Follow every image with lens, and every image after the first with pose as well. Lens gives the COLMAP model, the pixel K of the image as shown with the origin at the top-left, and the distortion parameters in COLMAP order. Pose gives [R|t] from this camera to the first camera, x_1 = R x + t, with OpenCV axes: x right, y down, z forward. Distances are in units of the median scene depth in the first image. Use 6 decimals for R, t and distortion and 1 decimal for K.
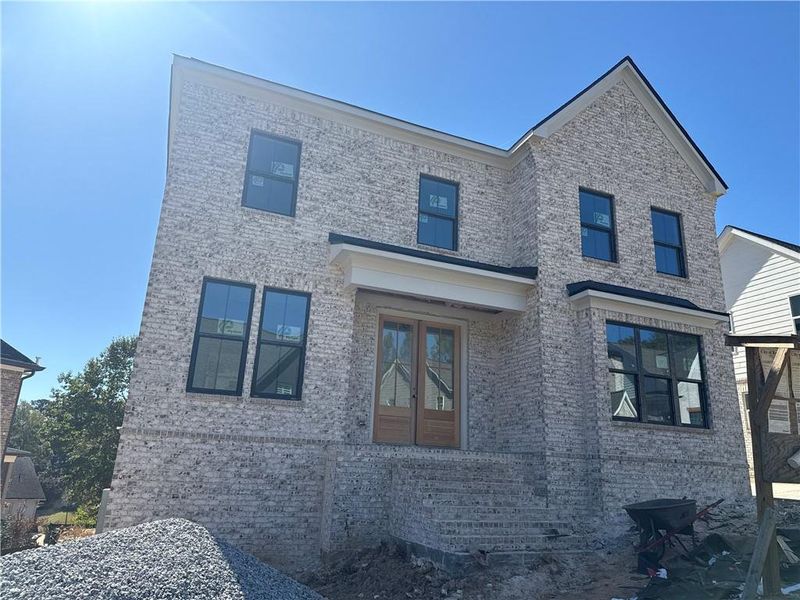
lens RADIAL K [[587.7, 0, 400.0], [0, 587.7, 300.0], [0, 0, 1]] dist [0.035144, -0.068706]
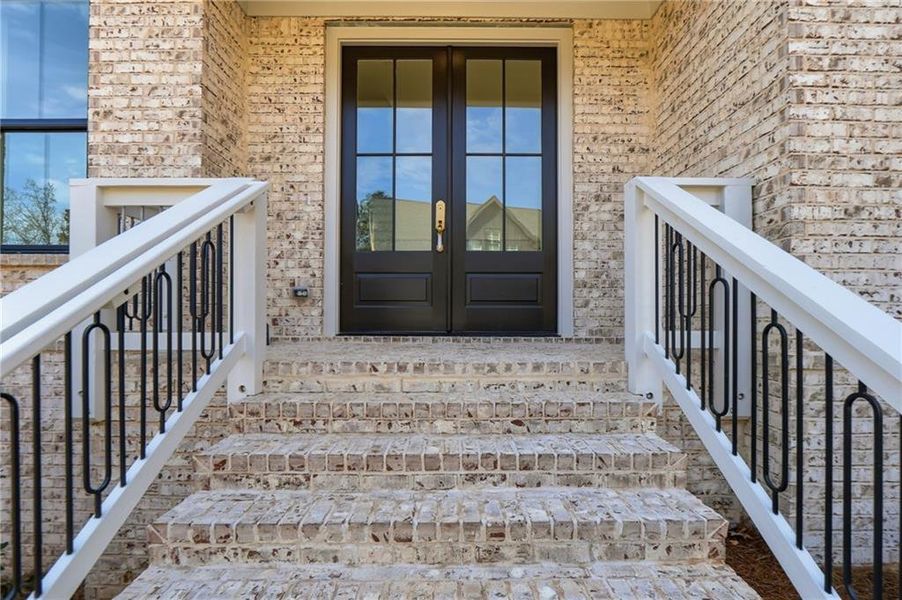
lens RADIAL K [[454.4, 0, 451.3], [0, 454.4, 326.9], [0, 0, 1]] dist [-0.015755, 0.000335]
pose [[0.917790, -0.031741, -0.395795, 0.176890], [0.145563, 0.954299, 0.261008, 0.158900], [0.369422, -0.297164, 0.880466, 0.725827]]
